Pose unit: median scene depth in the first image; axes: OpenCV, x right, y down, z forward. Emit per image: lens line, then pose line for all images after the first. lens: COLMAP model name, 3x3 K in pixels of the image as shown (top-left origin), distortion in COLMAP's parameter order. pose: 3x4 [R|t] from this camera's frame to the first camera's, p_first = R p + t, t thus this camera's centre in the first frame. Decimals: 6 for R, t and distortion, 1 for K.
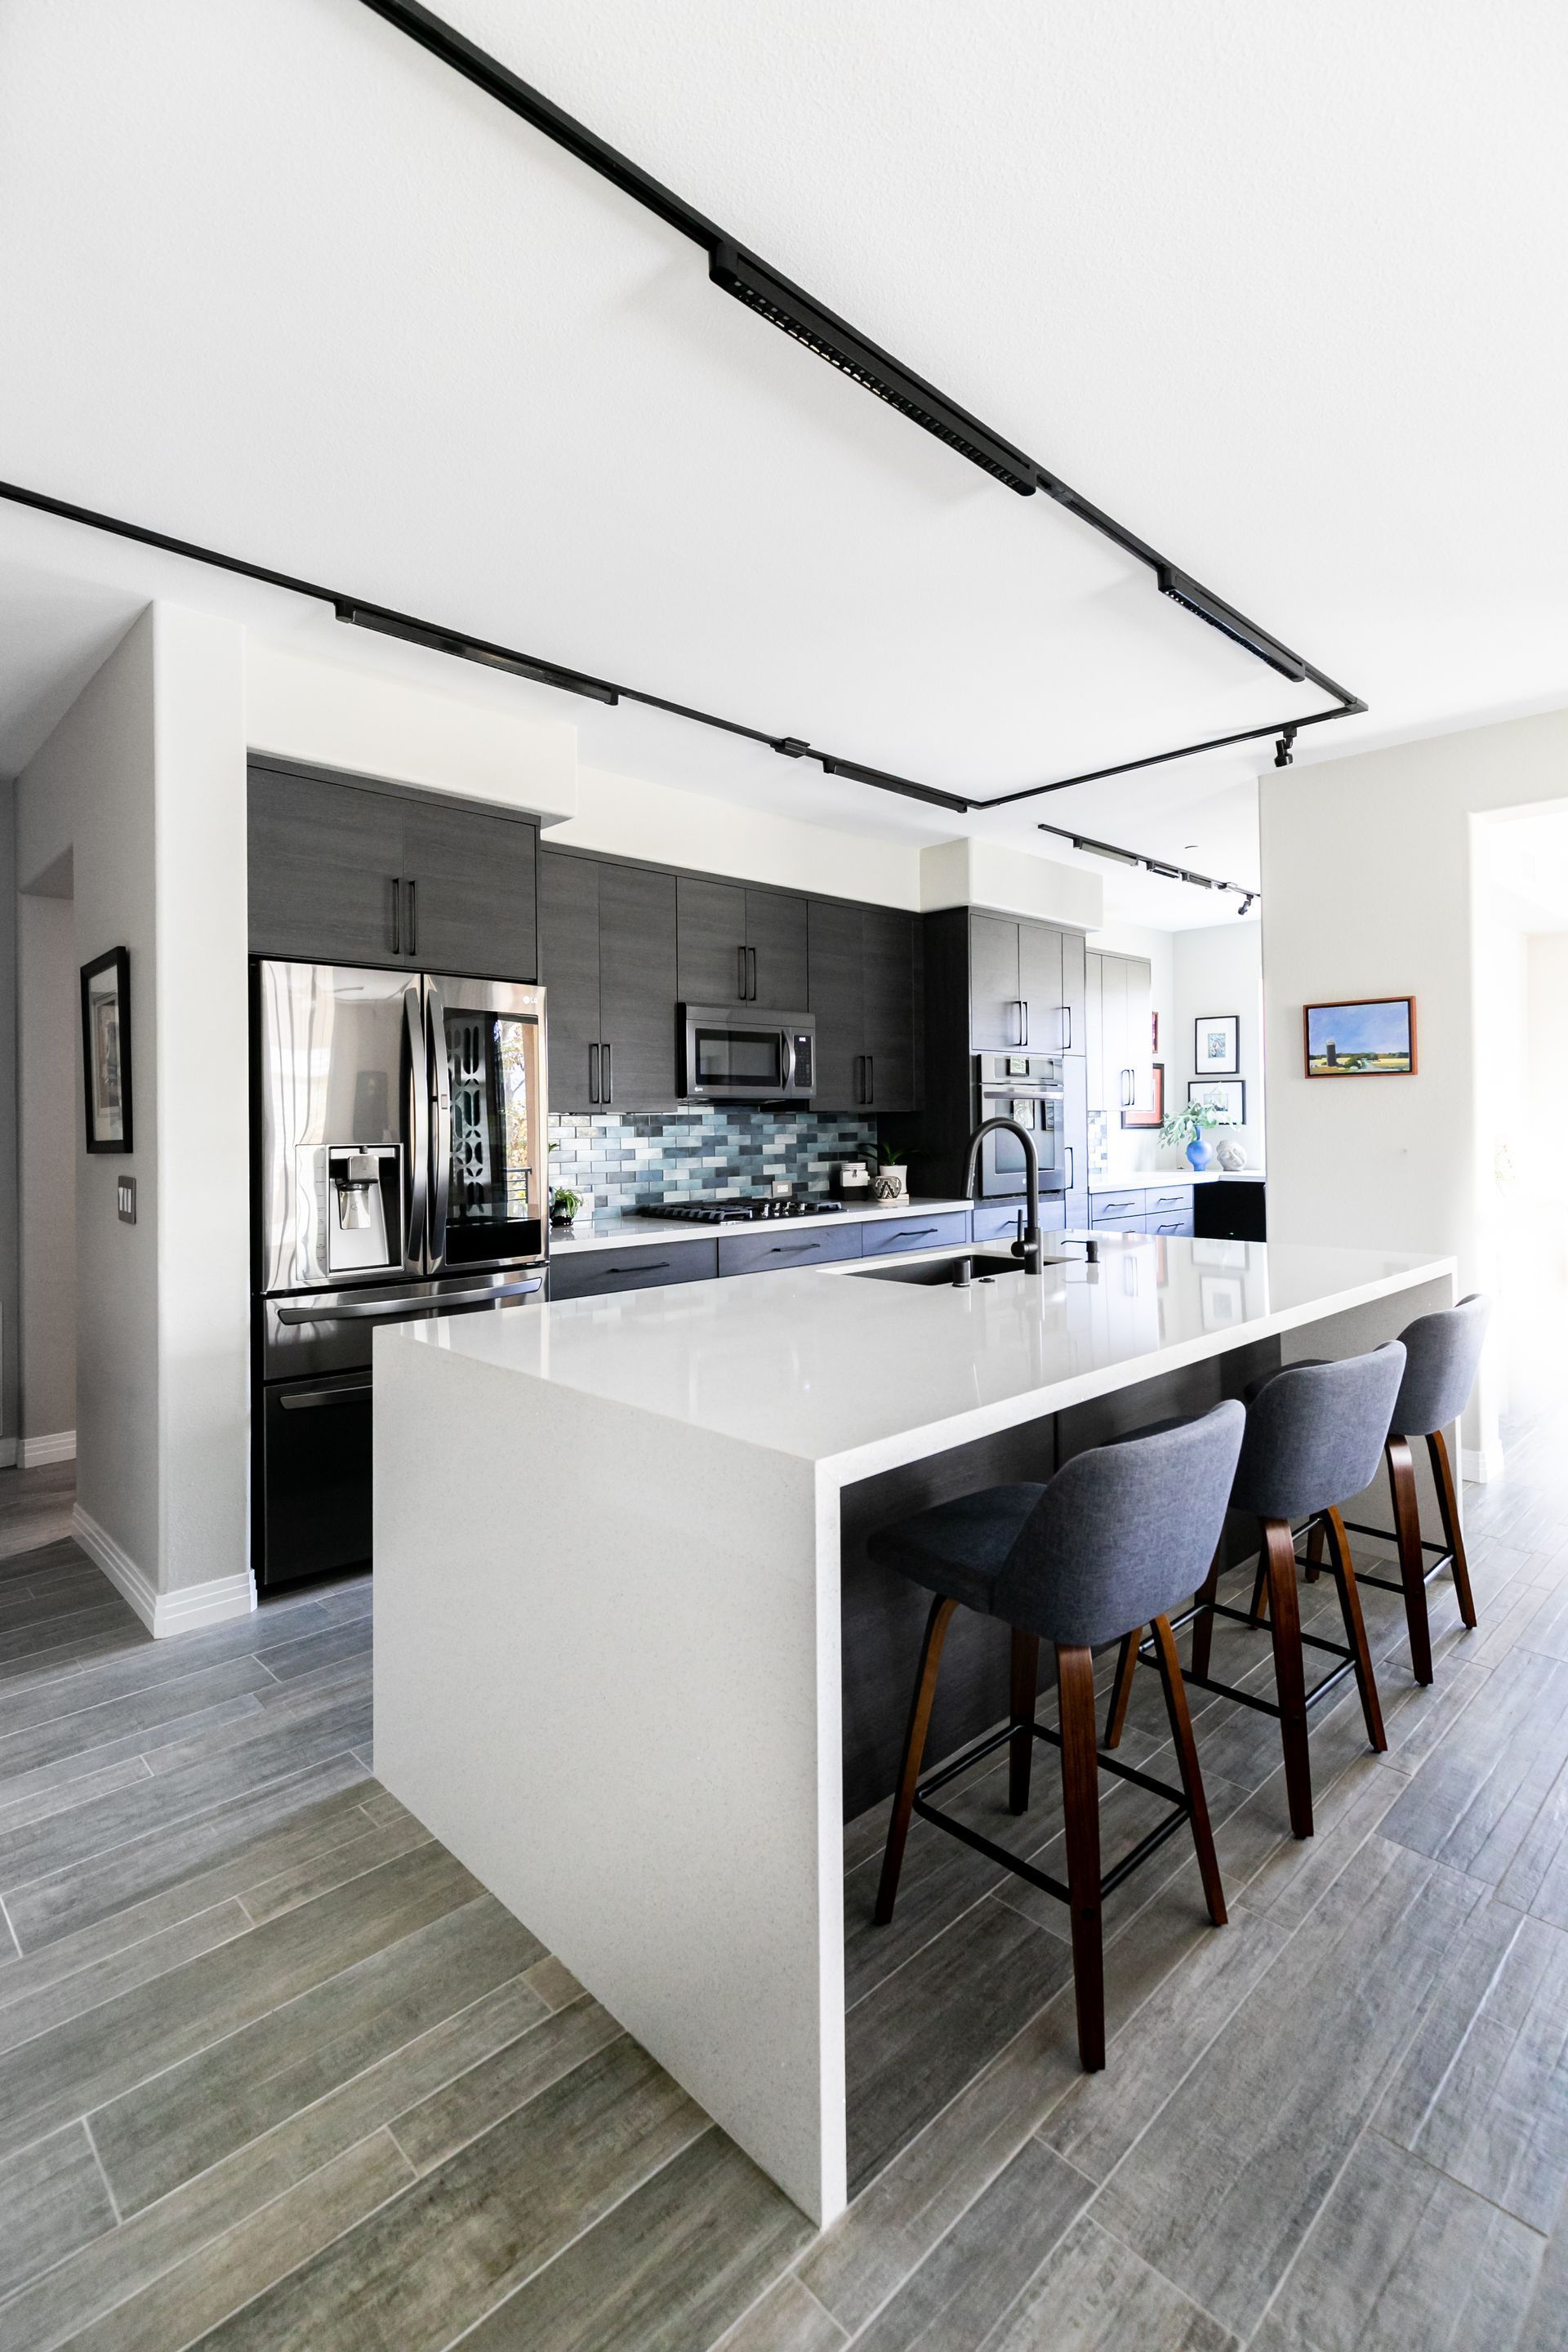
lens RADIAL K [[1111.8, 0, 852.8], [0, 1111.8, 1103.3], [0, 0, 1]] dist [0.005259, -0.000328]
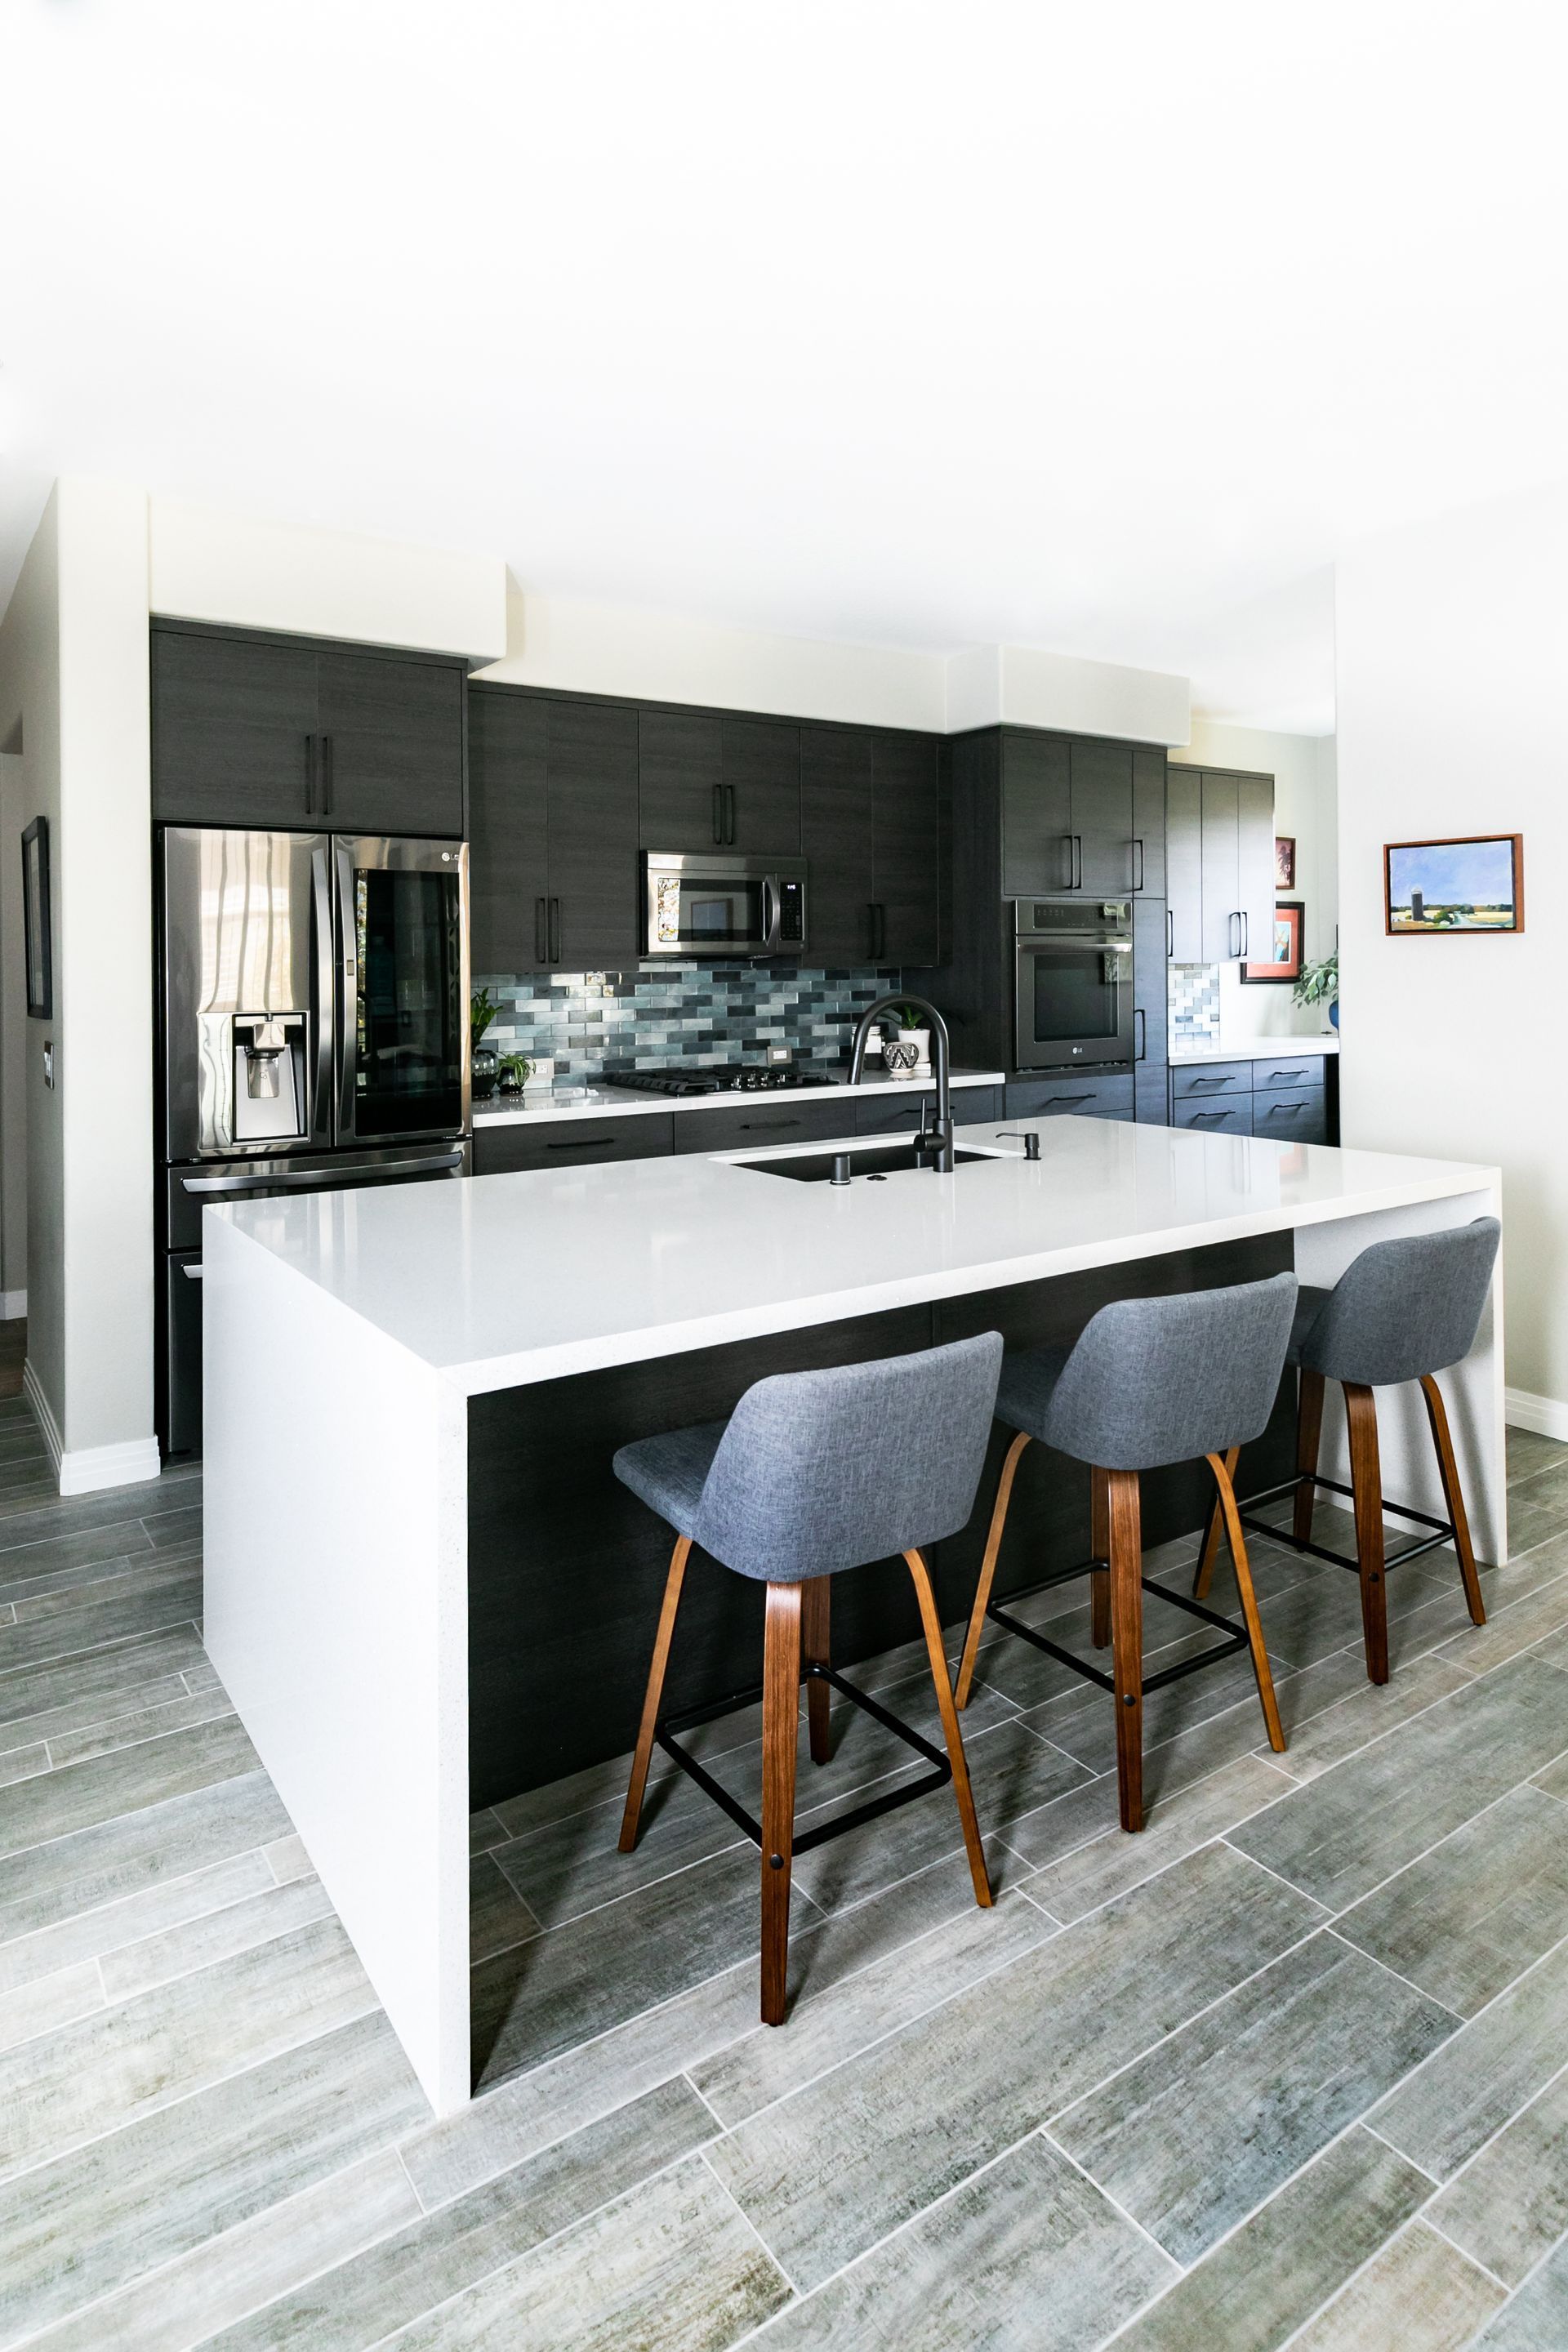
lens RADIAL K [[1337.3, 0, 772.8], [0, 1337.3, 943.6], [0, 0, 1]] dist [0.001880, 0.000319]
pose [[0.979193, 0.003695, -0.202897, 0.196377], [-0.001575, 0.999942, 0.010610, -0.030378], [0.202925, -0.010069, 0.979143, -0.048829]]
